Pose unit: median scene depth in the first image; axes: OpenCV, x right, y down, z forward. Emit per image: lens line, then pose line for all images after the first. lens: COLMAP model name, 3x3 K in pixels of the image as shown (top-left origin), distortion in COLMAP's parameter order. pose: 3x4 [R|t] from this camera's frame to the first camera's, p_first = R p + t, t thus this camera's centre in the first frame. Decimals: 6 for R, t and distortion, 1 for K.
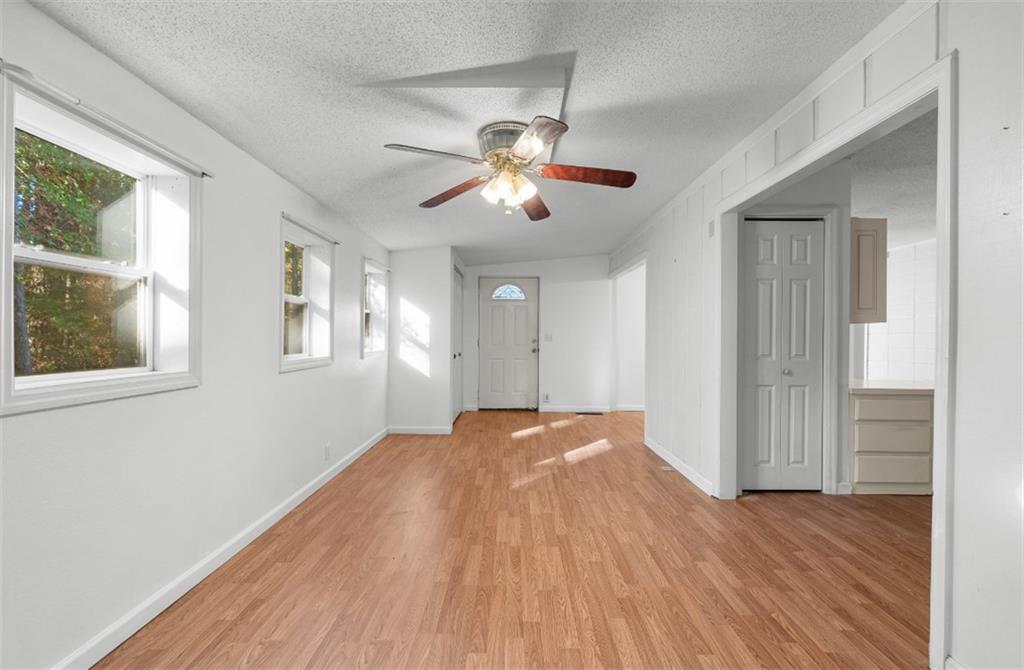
lens RADIAL K [[433.5, 0, 510.3], [0, 433.5, 337.0], [0, 0, 1]] dist [-0.000213, 0.000233]
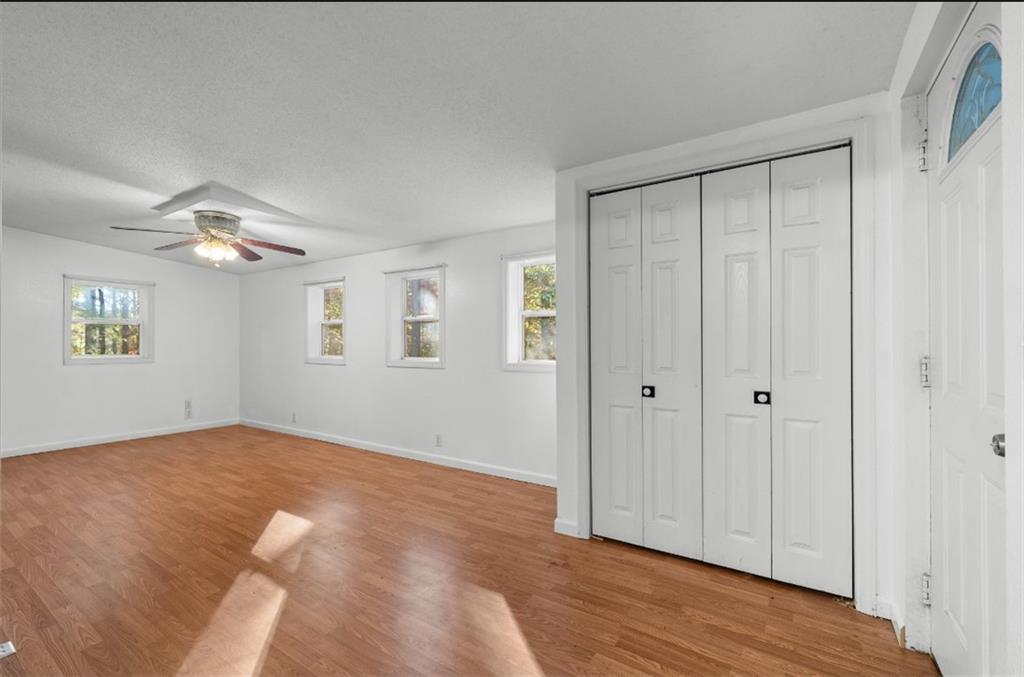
lens RADIAL K [[433.5, 0, 510.1], [0, 433.5, 342.5], [0, 0, 1]] dist [-0.000213, 0.000233]
pose [[-0.542741, -0.006745, -0.839873, 0.534284], [-0.002110, 0.999976, -0.006667, 0.000375], [0.839898, -0.001847, -0.542742, 1.997435]]
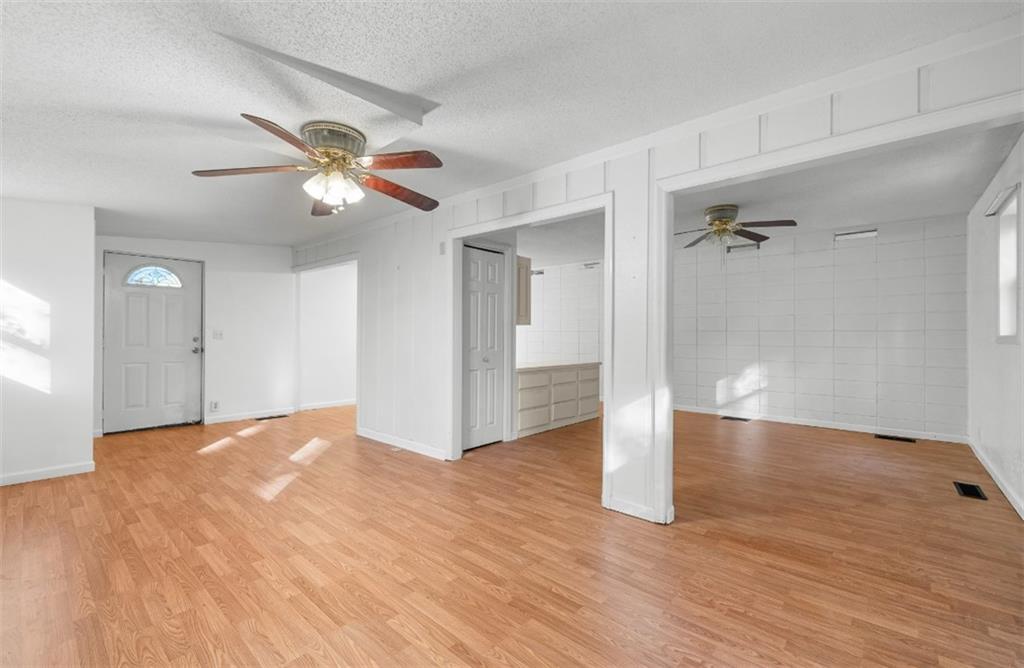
lens RADIAL K [[434.5, 0, 514.7], [0, 434.5, 334.6], [0, 0, 1]] dist [-0.001856, 0.000447]
pose [[0.656170, -0.000926, 0.754613, -0.359547], [-0.000367, 0.999999, 0.001547, -0.001772], [-0.754613, -0.001292, 0.656168, 0.014443]]
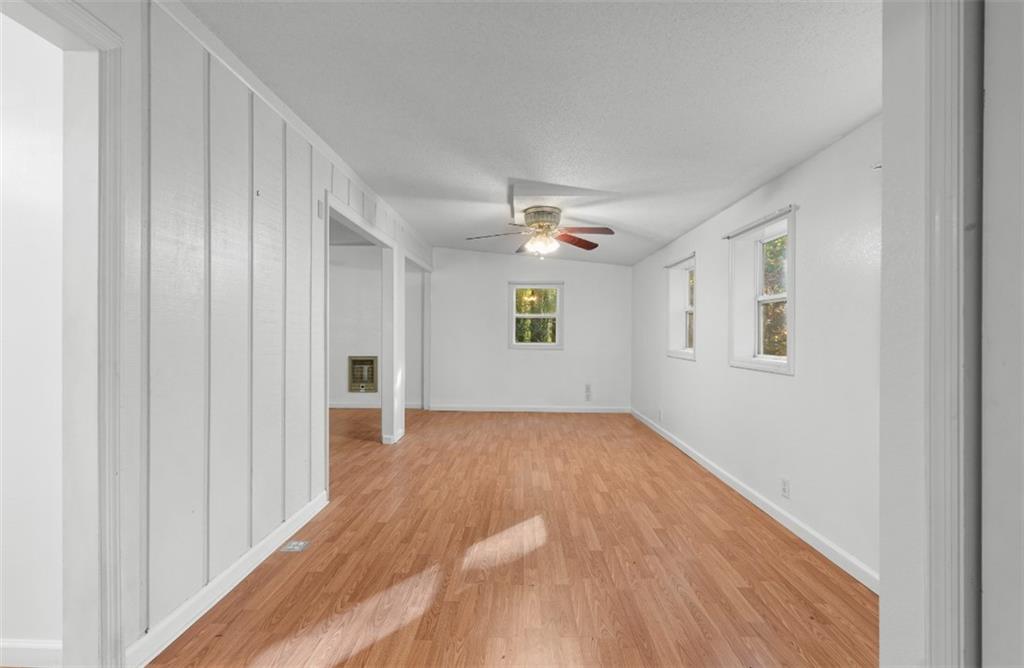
lens RADIAL K [[446.4, 0, 514.2], [0, 446.4, 335.9], [0, 0, 1]] dist [-0.001179, -0.000095]
pose [[-0.999859, -0.011203, 0.012492, 0.054759], [-0.011137, 0.999924, 0.005277, -0.001488], [-0.012550, 0.005137, -0.999908, 1.960993]]
